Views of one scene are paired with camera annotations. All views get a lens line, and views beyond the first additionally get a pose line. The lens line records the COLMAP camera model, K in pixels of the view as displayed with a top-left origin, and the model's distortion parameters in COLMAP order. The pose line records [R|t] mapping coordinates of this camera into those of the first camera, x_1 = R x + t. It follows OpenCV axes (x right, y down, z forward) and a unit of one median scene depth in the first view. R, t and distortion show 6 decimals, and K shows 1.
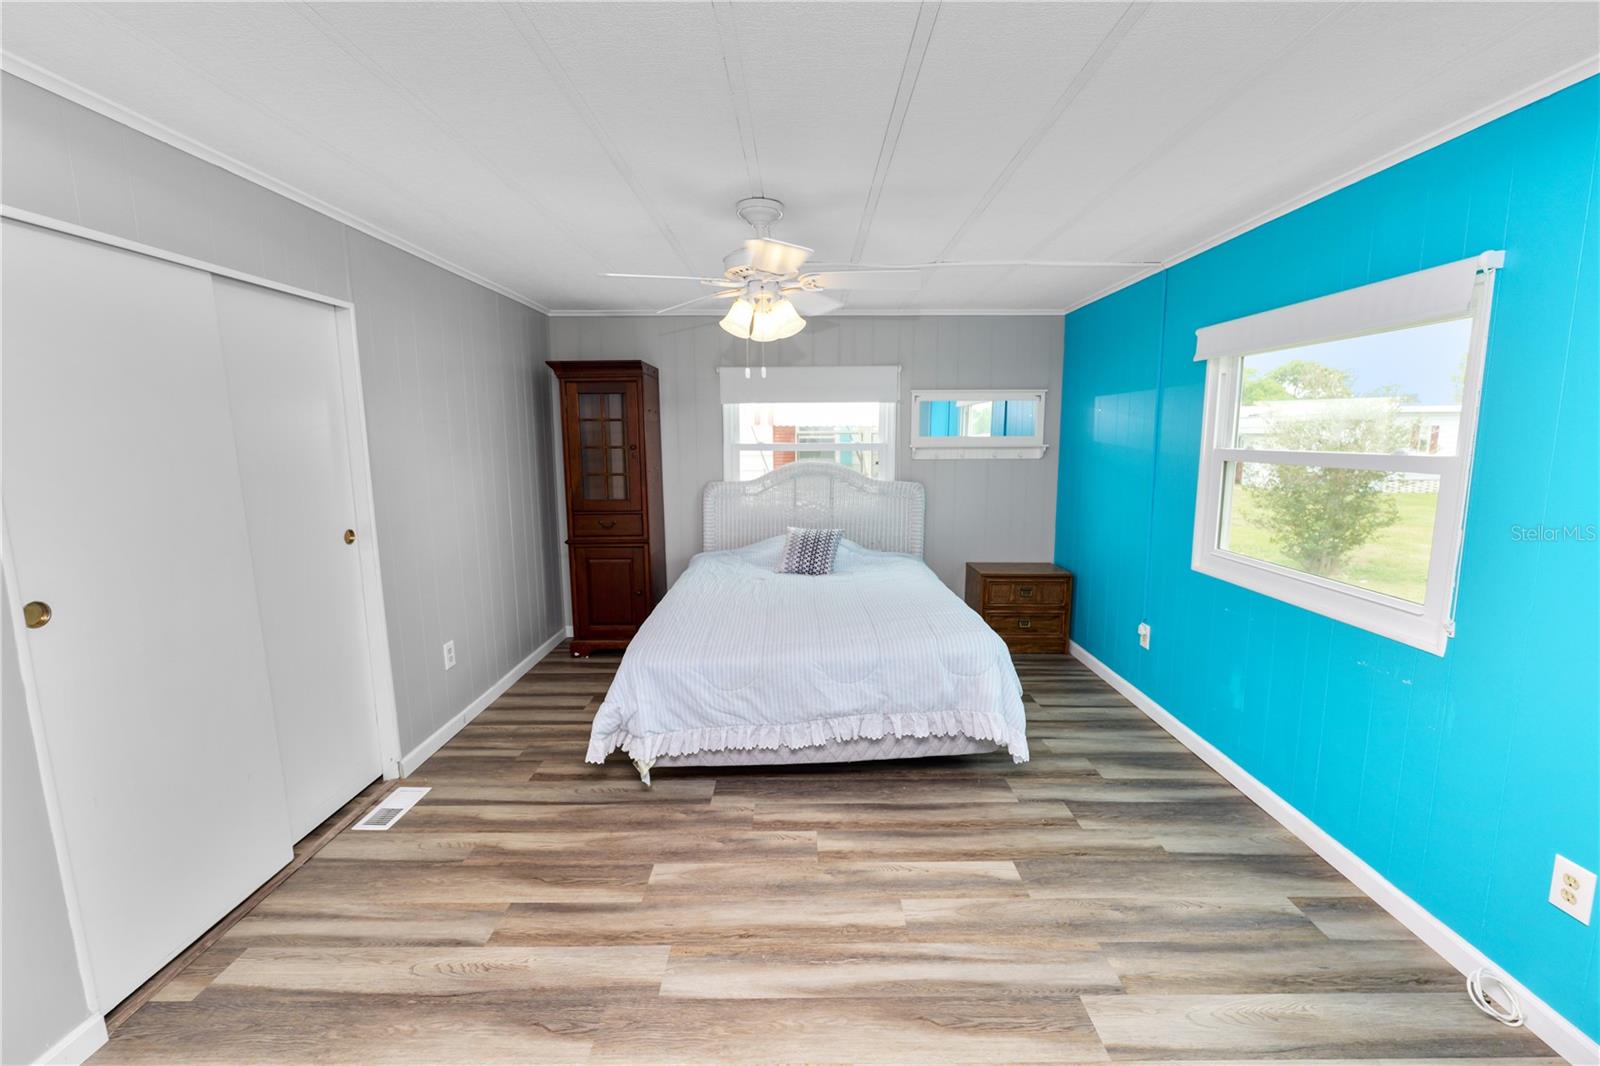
lens RADIAL K [[649.3, 0, 798.6], [0, 649.3, 530.5], [0, 0, 1]] dist [-0.012645, 0.000805]
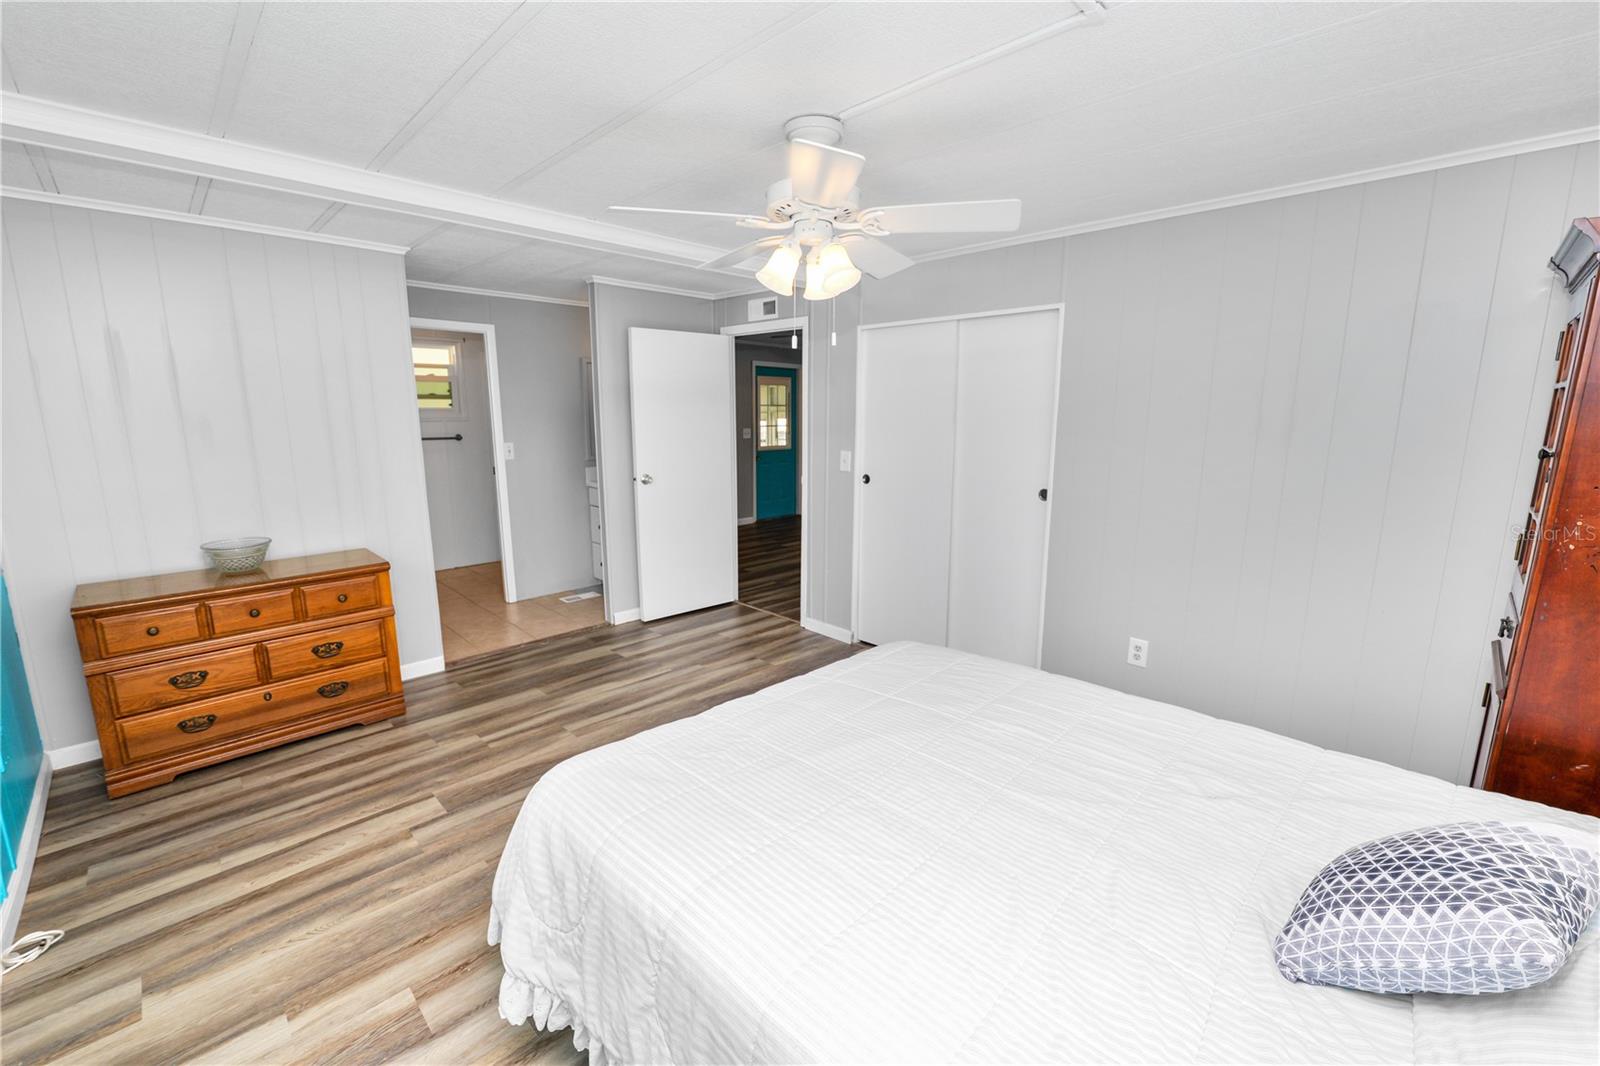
lens RADIAL K [[649.3, 0, 798.6], [0, 649.3, 530.5], [0, 0, 1]] dist [-0.012645, 0.000805]
pose [[-0.697186, 0.128854, -0.705215, 0.559974], [-0.103846, 0.955186, 0.277191, -0.236047], [0.709329, 0.266488, -0.652562, 1.581580]]
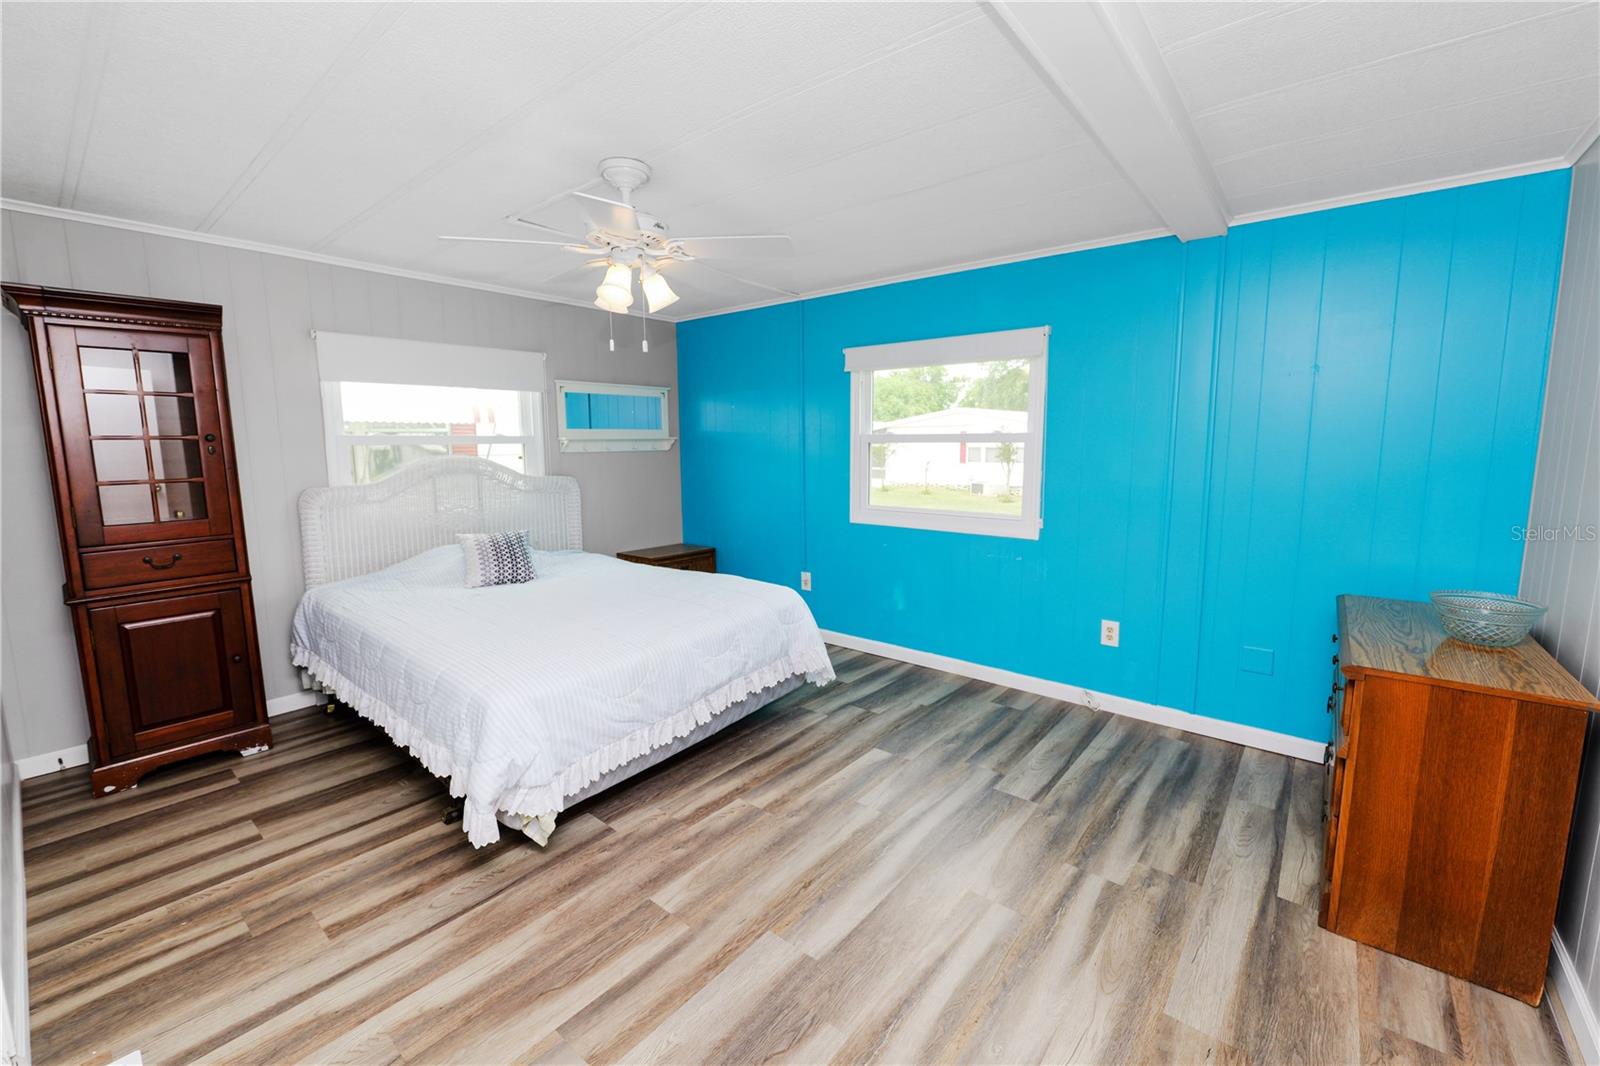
lens RADIAL K [[653.9, 0, 796.6], [0, 653.9, 528.5], [0, 0, 1]] dist [-0.010693, 0.000425]
pose [[0.635893, -0.102128, 0.764990, -0.653133], [0.114639, 0.992709, 0.037236, 0.009746], [-0.763216, 0.064020, 0.642964, 0.229795]]
